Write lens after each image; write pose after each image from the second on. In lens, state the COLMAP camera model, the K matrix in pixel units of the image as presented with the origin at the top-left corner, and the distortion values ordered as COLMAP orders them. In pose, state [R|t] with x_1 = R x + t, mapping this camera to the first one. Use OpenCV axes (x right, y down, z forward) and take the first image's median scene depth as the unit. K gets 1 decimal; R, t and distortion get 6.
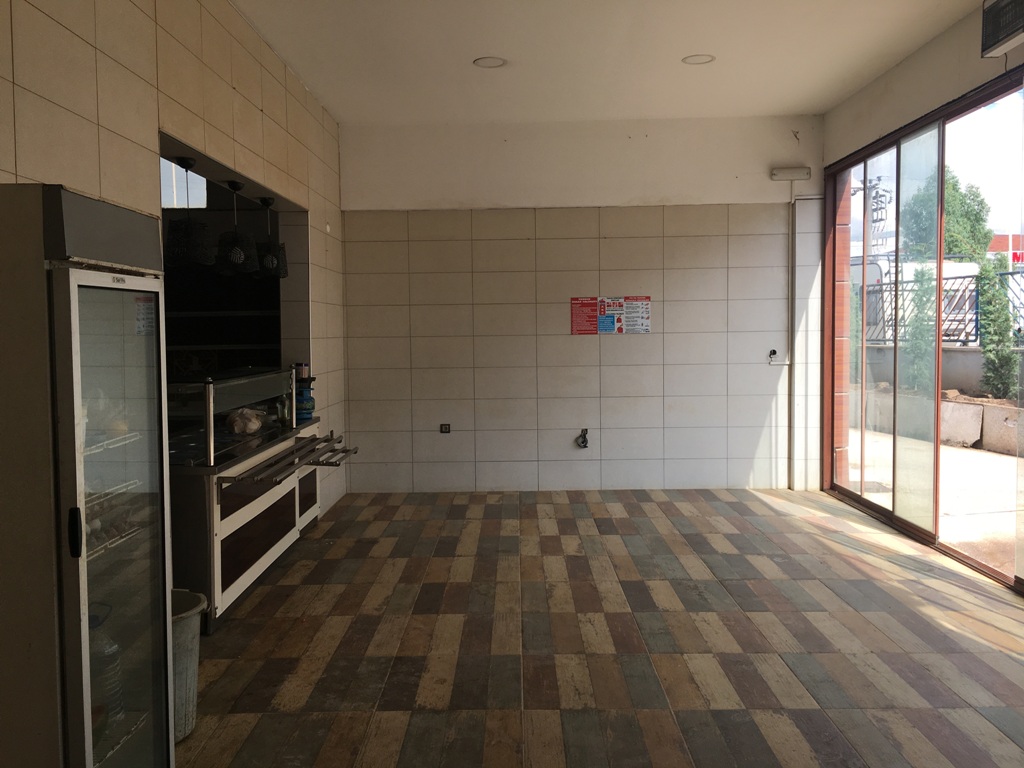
lens RADIAL K [[869.0, 0, 510.3], [0, 869.0, 381.4], [0, 0, 1]] dist [0.071179, -0.087837]
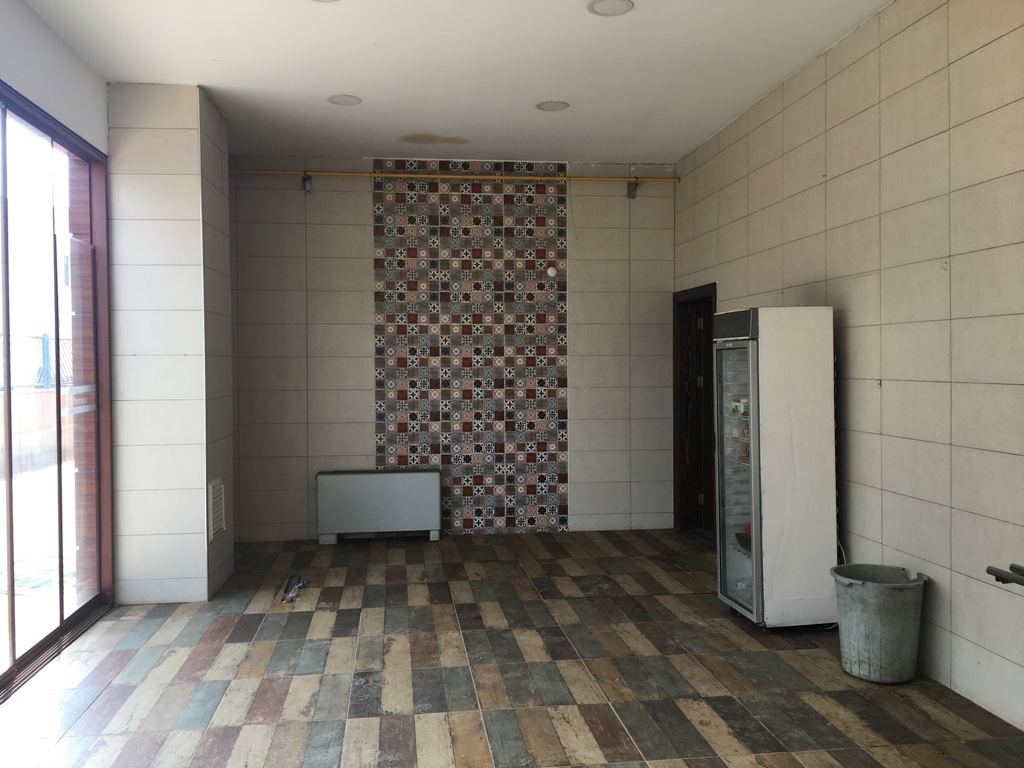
lens RADIAL K [[869.0, 0, 511.4], [0, 869.0, 381.2], [0, 0, 1]] dist [0.071179, -0.087837]
pose [[-0.989979, 0.025731, -0.138848, 0.257544], [0.014345, 0.996497, 0.082392, -0.126539], [0.140481, 0.079575, -0.986880, 1.852337]]
